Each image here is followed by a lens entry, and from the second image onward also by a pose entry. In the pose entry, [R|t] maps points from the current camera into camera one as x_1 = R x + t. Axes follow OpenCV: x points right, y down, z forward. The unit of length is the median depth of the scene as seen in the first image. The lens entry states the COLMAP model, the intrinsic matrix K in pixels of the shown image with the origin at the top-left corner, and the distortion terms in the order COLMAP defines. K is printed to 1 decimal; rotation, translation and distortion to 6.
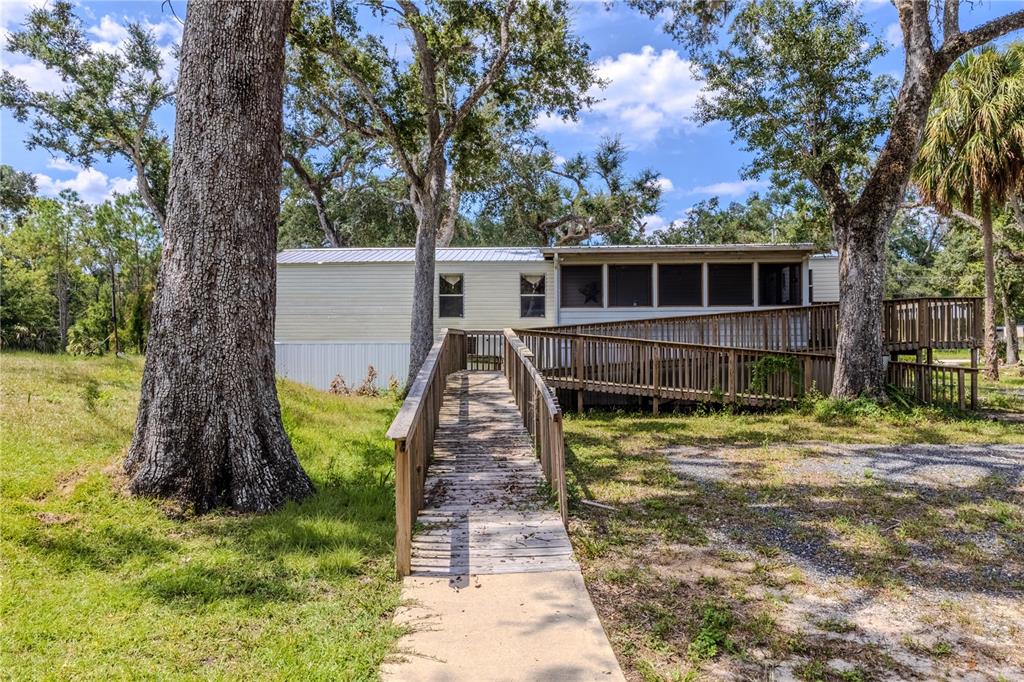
lens RADIAL K [[661.9, 0, 512.8], [0, 661.9, 341.4], [0, 0, 1]] dist [-0.006331, -0.005552]
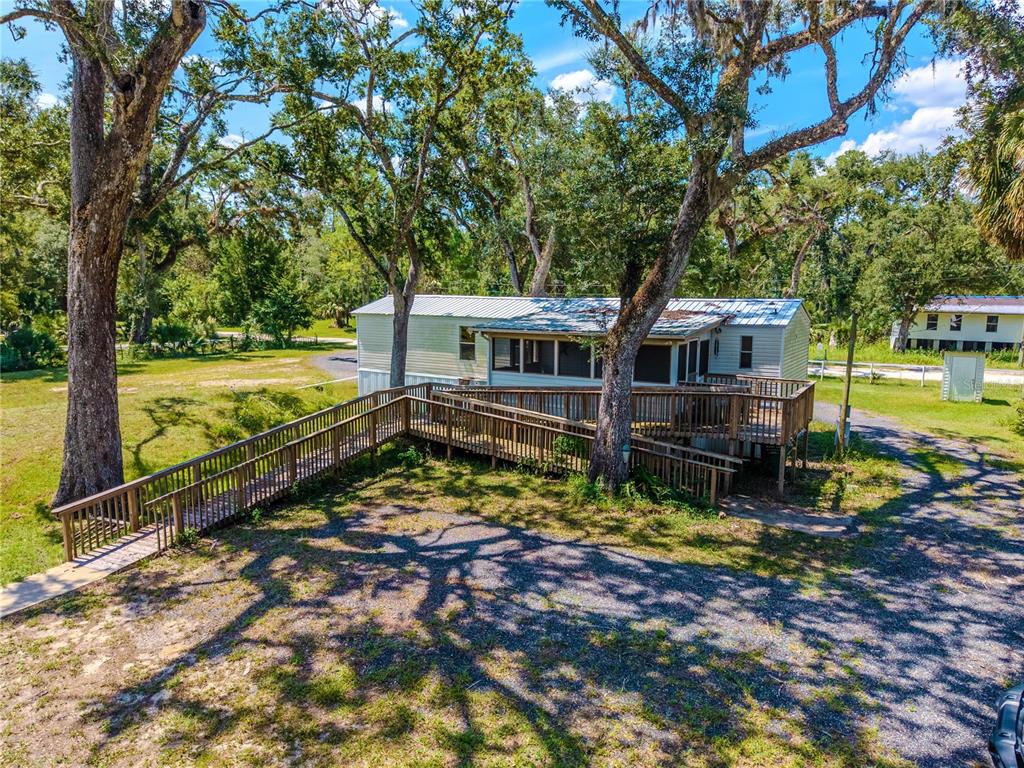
lens RADIAL K [[678.1, 0, 513.6], [0, 678.1, 380.2], [0, 0, 1]] dist [0.015171, -0.017863]
pose [[0.885264, 0.068182, -0.460065, 0.728250], [-0.010979, 0.991984, 0.125888, -0.202304], [0.464960, -0.106393, 0.878916, -0.134652]]
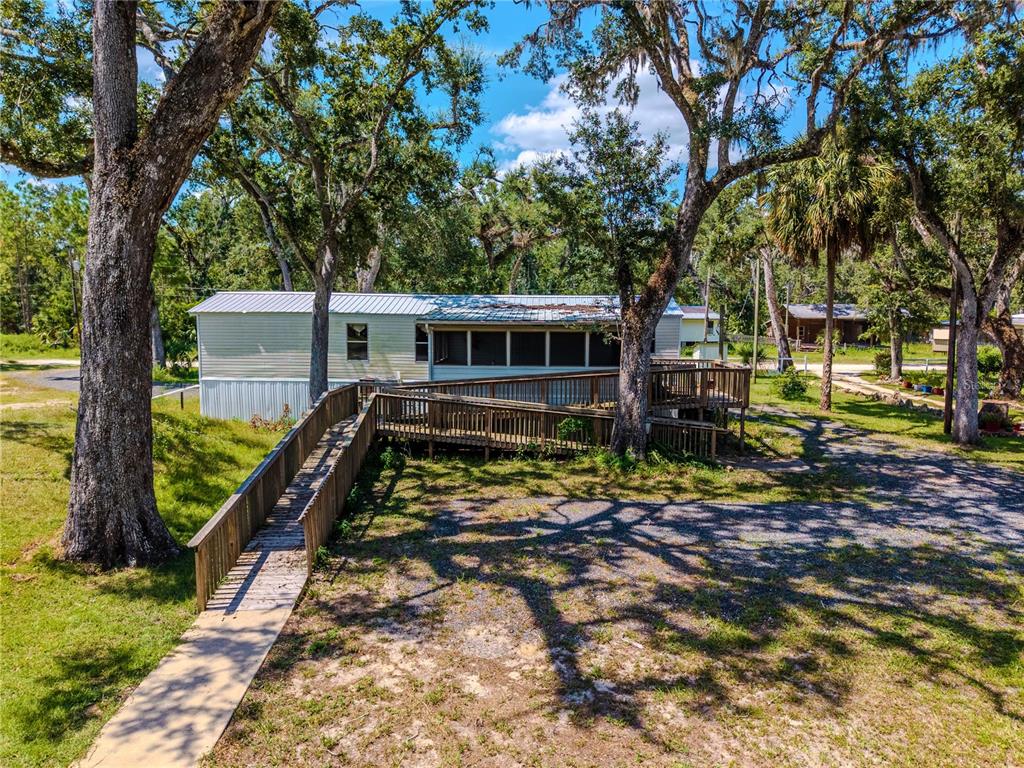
lens RADIAL K [[678.1, 0, 509.6], [0, 678.1, 382.4], [0, 0, 1]] dist [0.015171, -0.017863]
pose [[0.999867, 0.007048, 0.014734, 0.201890], [-0.008489, 0.994938, 0.100135, -0.150471], [-0.013954, -0.100246, 0.994865, -0.271580]]
